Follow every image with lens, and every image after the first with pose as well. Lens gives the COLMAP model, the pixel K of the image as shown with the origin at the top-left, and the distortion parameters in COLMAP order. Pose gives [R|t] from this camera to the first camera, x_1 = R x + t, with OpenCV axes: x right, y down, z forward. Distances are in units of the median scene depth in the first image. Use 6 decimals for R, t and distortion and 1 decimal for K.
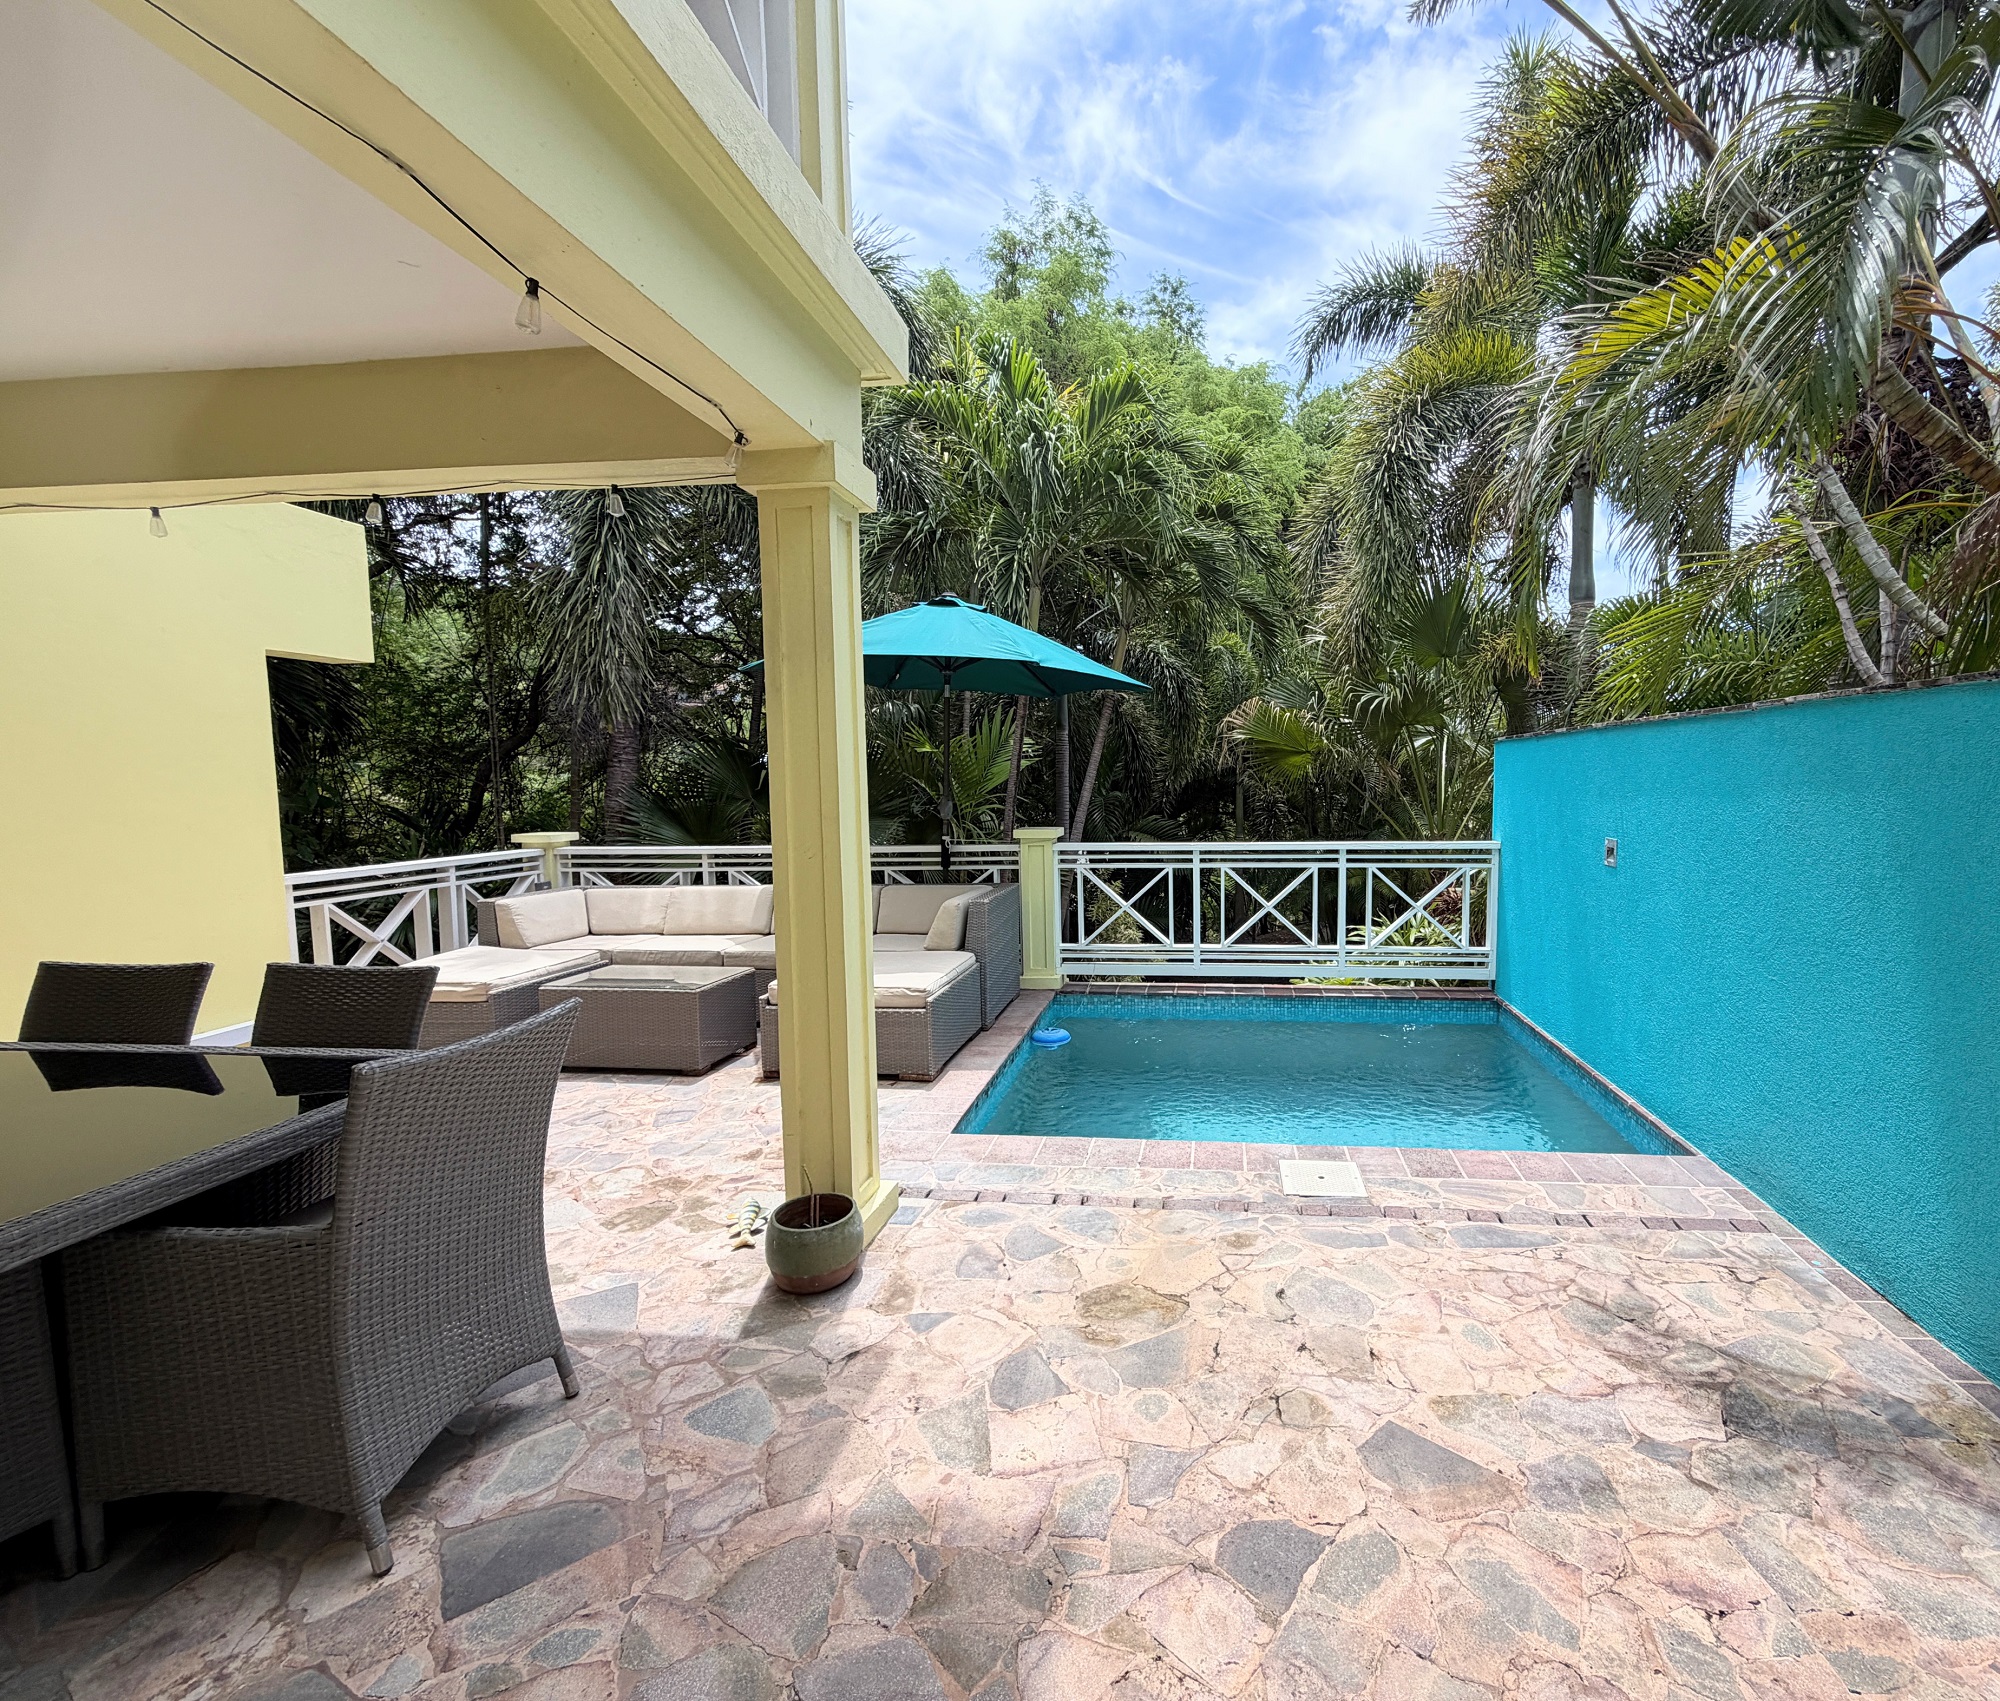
lens RADIAL K [[904.3, 0, 1138.8], [0, 904.3, 843.6], [0, 0, 1]] dist [-0.001861, 0.001007]
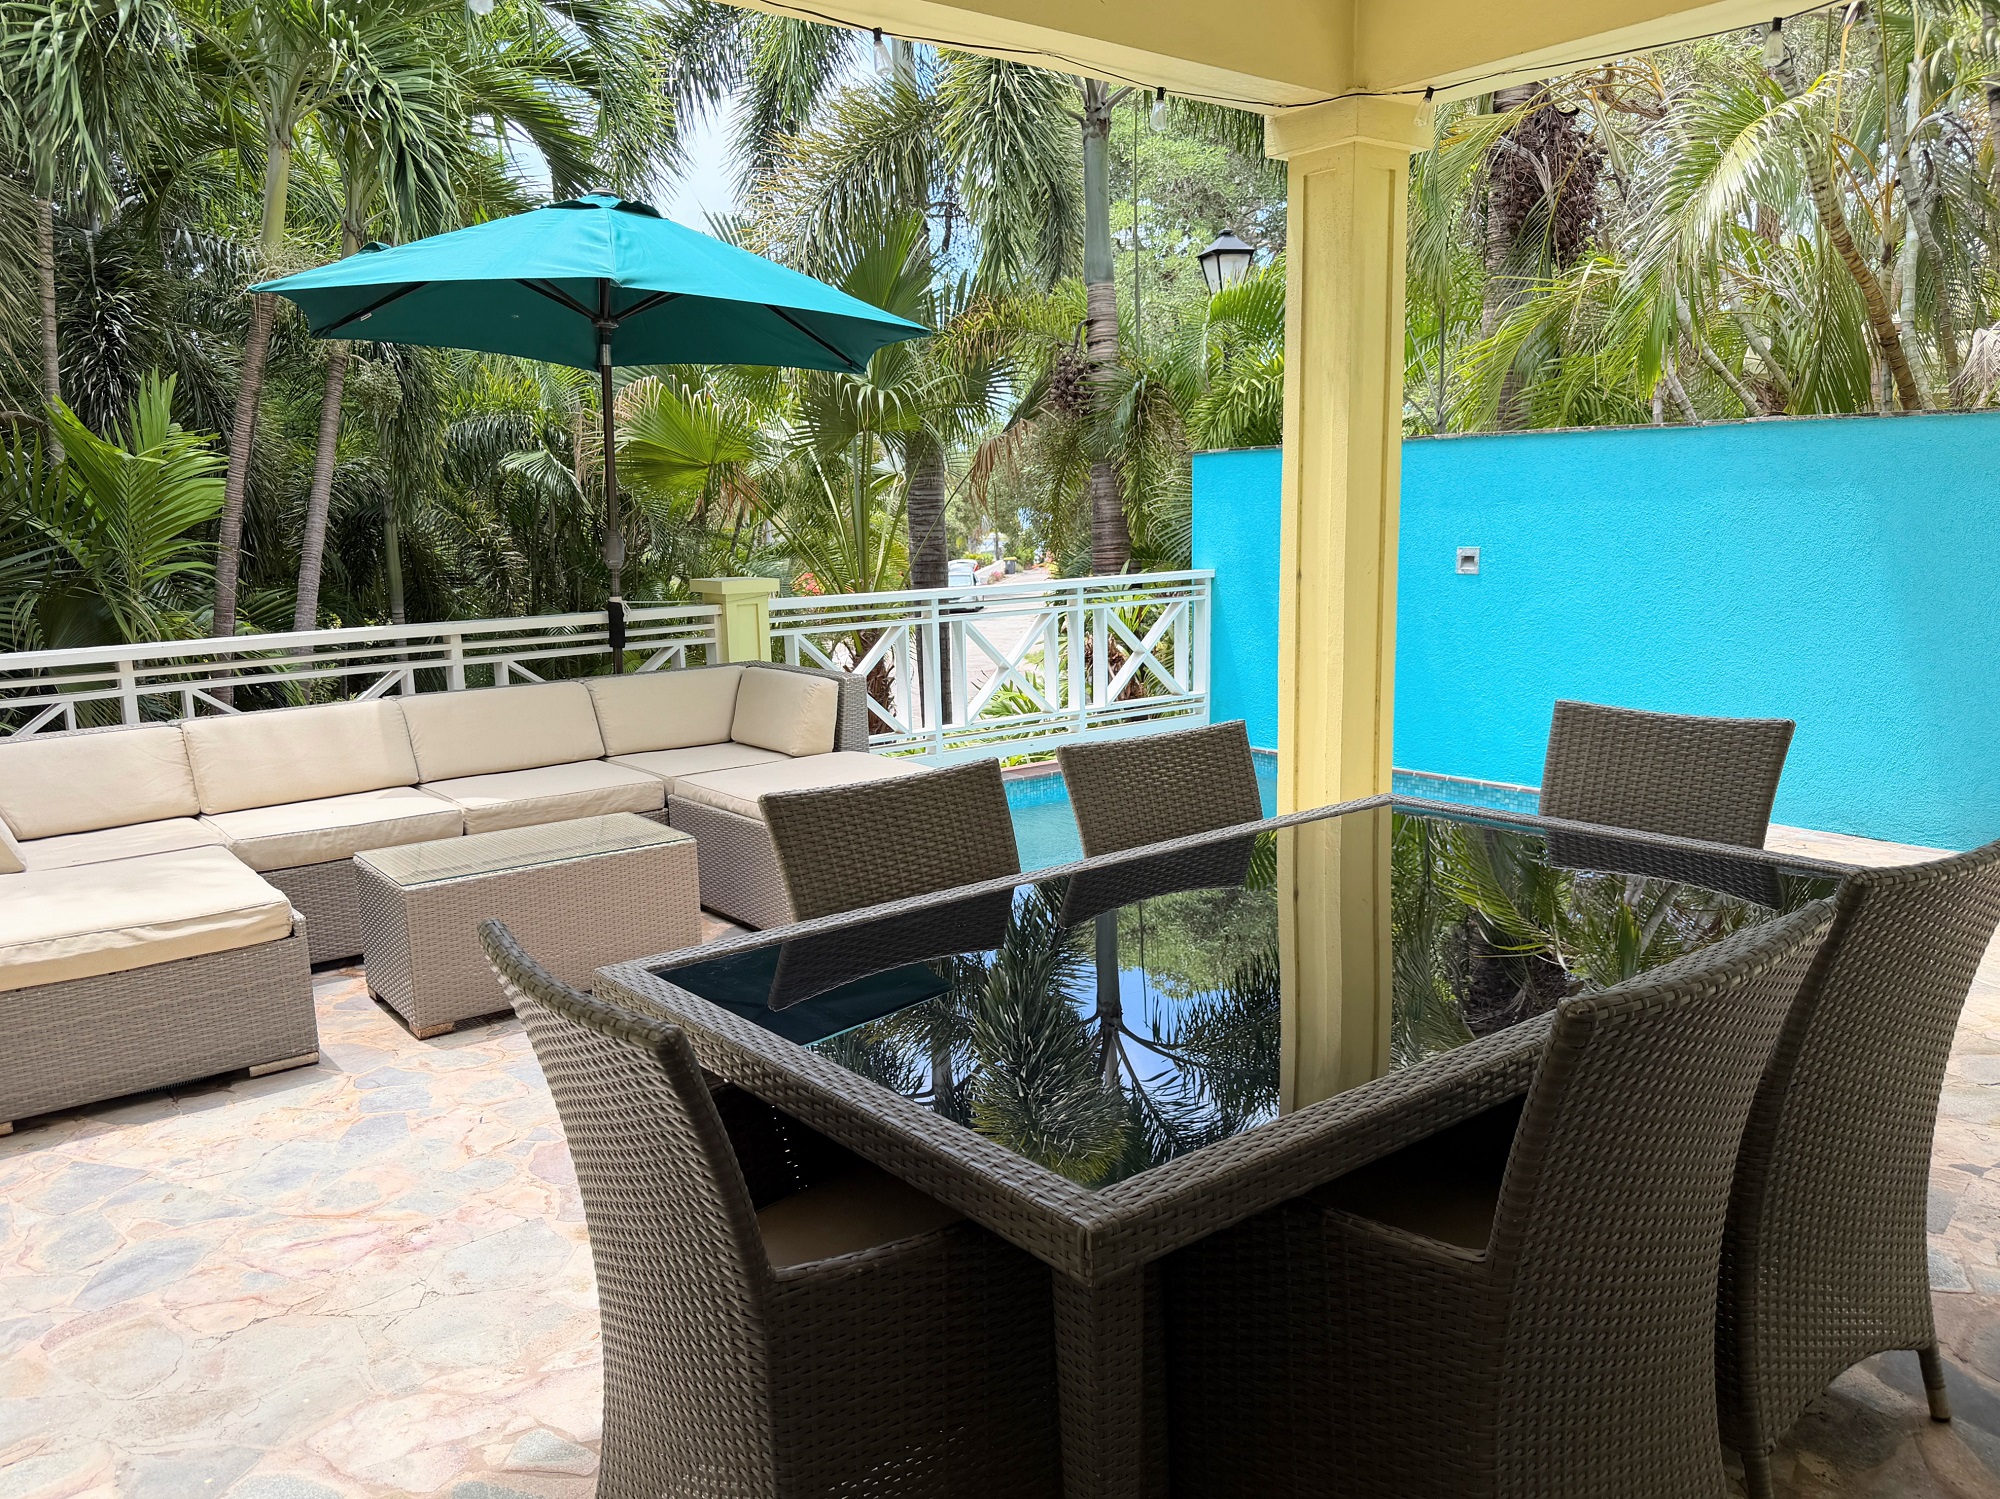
lens RADIAL K [[1426.2, 0, 1005.5], [0, 1426.2, 742.3], [0, 0, 1]] dist [0.047688, -0.067981]
pose [[0.717657, -0.118975, 0.686158, -0.971130], [0.065534, 0.992464, 0.103544, 0.009673], [-0.693306, -0.029342, 0.720046, 0.155268]]
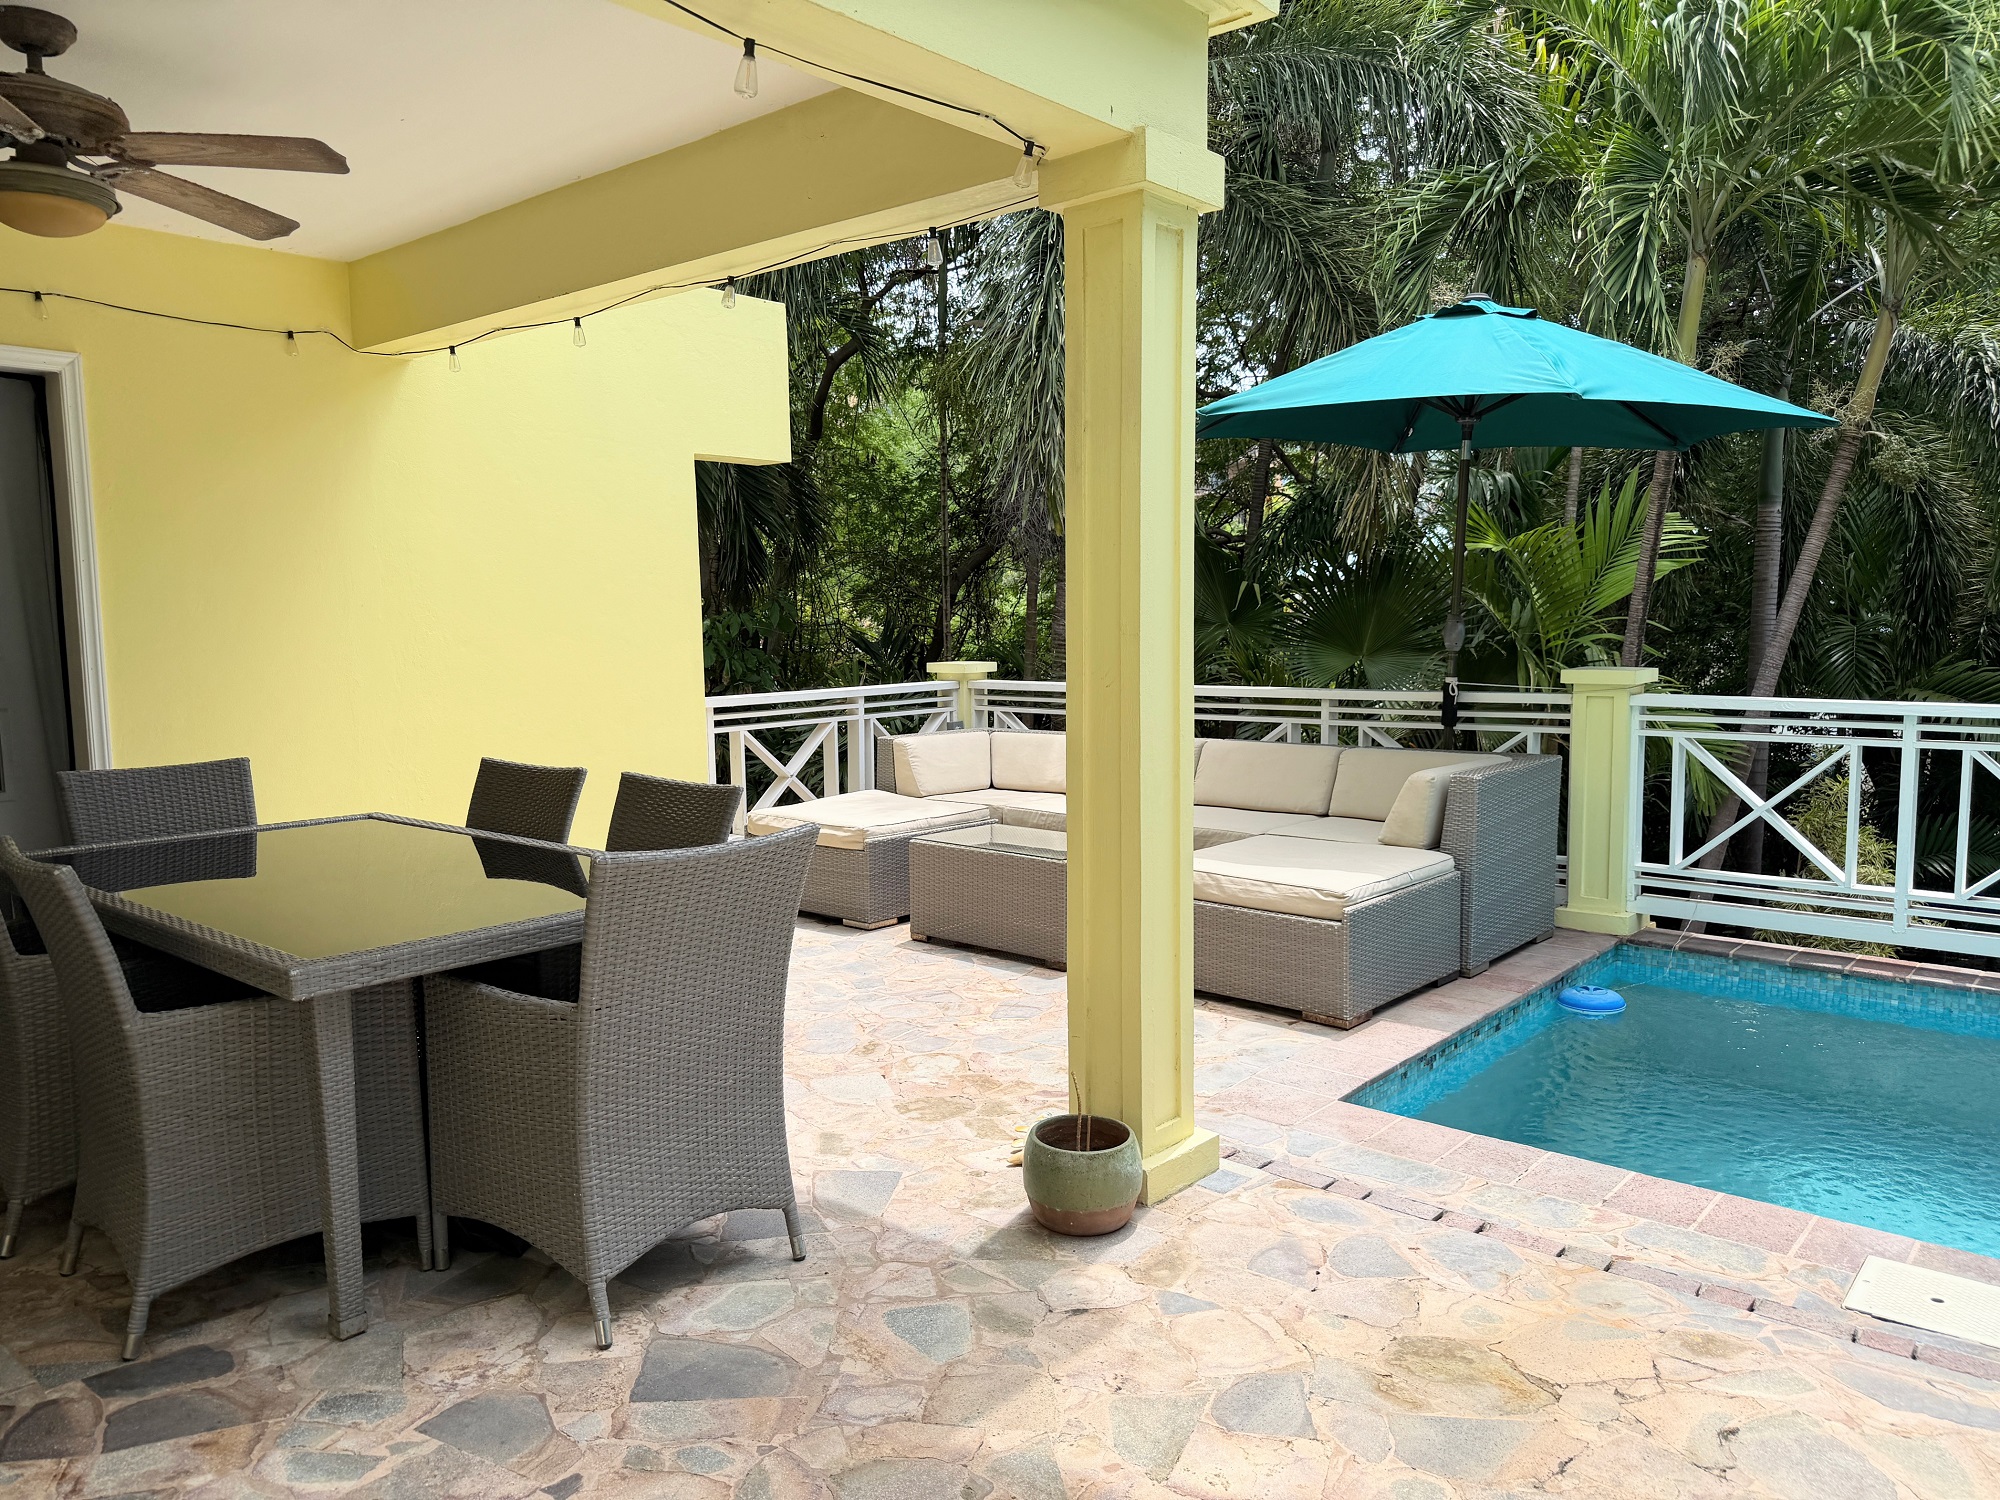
lens RADIAL K [[1426.2, 0, 1005.5], [0, 1426.2, 742.8], [0, 0, 1]] dist [0.047688, -0.067981]
pose [[0.816349, 0.052513, -0.575166, 0.161620], [-0.035746, 0.998543, 0.040432, 0.011844], [0.576451, -0.012447, 0.817037, -0.025593]]
